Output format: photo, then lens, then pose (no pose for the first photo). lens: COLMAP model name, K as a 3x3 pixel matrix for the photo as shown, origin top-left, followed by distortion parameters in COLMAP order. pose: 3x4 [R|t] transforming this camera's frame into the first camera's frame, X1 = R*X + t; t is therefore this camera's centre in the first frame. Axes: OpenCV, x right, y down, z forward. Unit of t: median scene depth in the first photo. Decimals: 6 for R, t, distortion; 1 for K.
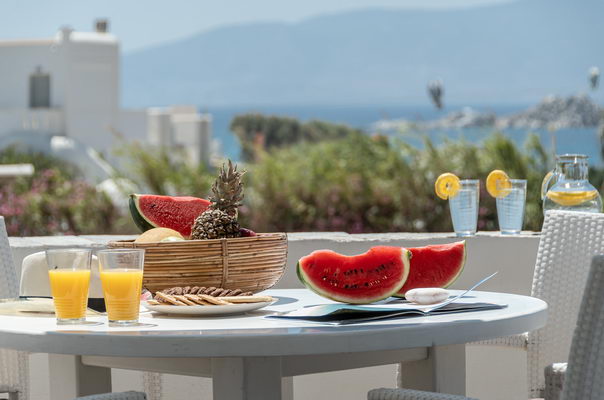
lens RADIAL K [[2512.4, 0, 301.1], [0, 2512.4, 200.4], [0, 0, 1]] dist [-0.878844, 0.000000]
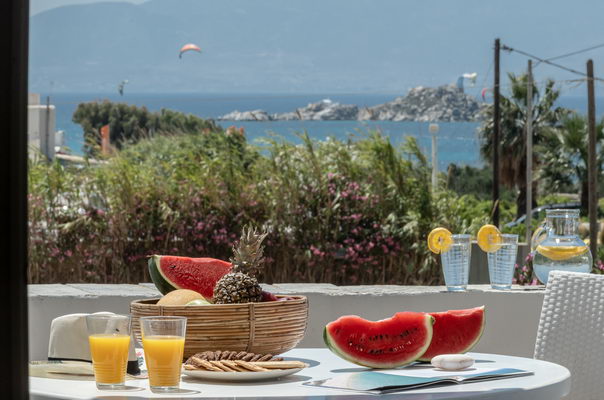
lens RADIAL K [[2730.2, 0, 303.3], [0, 2730.2, 199.0], [0, 0, 1]] dist [-1.095870, 0.000000]
pose [[0.998118, 0.013520, 0.059811, -0.073421], [-0.013604, 0.999907, 0.000996, -0.027136], [-0.059792, -0.001808, 0.998209, -0.095358]]
